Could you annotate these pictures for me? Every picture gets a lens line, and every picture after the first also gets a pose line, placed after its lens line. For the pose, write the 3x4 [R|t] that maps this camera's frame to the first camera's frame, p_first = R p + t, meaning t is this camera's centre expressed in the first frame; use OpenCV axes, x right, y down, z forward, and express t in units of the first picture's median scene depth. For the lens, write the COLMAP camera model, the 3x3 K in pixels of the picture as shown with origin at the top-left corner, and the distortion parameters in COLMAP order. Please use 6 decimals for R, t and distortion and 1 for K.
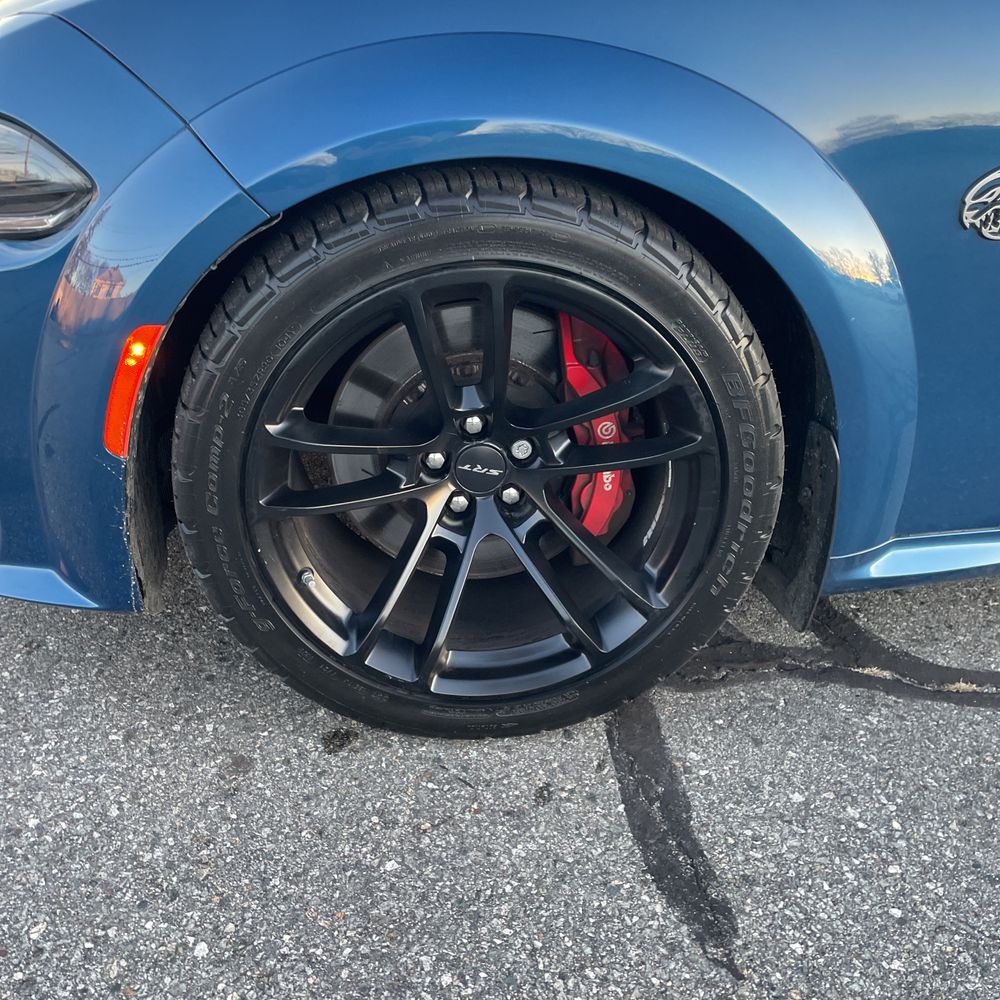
lens RADIAL K [[1043.2, 0, 490.0], [0, 1043.2, 524.6], [0, 0, 1]] dist [0.091006, -0.100824]
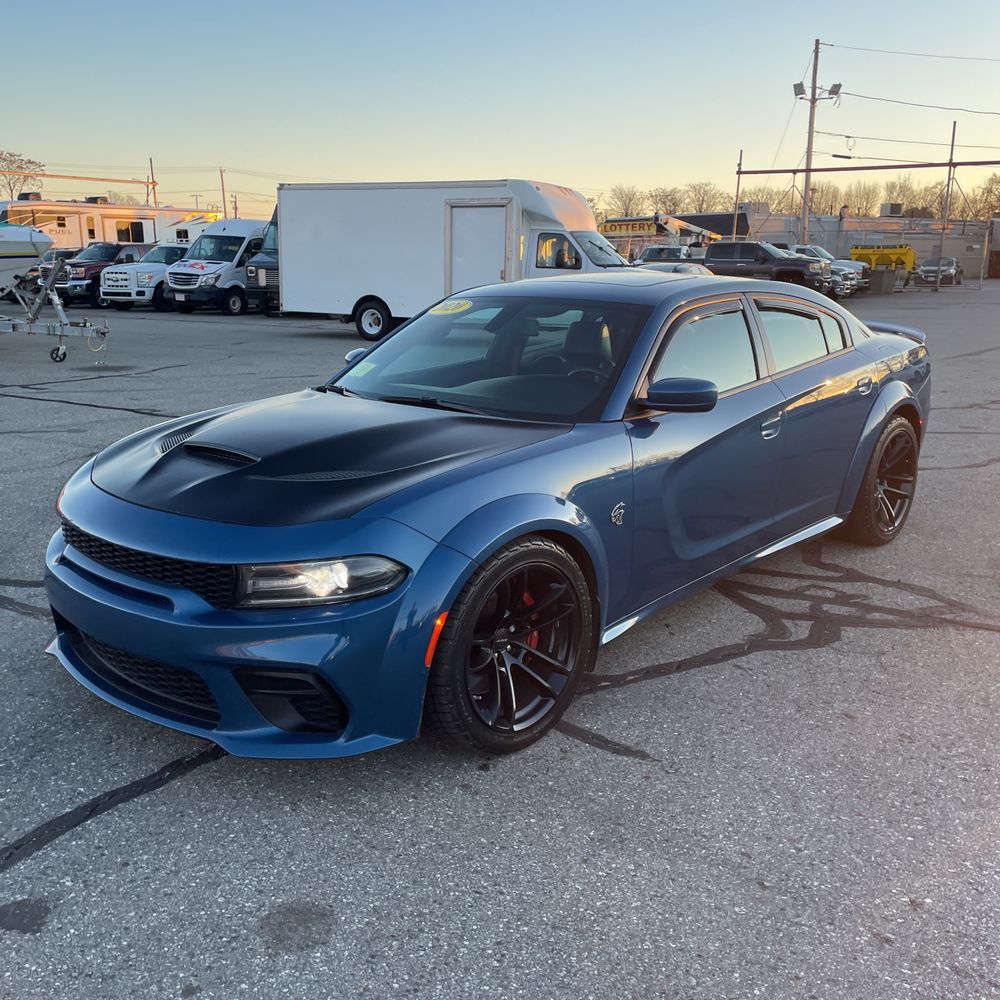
lens RADIAL K [[987.3, 0, 504.6], [0, 987.3, 486.0], [0, 0, 1]] dist [0.087922, -0.112509]
pose [[0.743163, -0.170858, 0.646928, -1.555993], [0.336306, 0.931230, -0.140390, -0.063542], [-0.578452, 0.321898, 0.749516, -0.998471]]
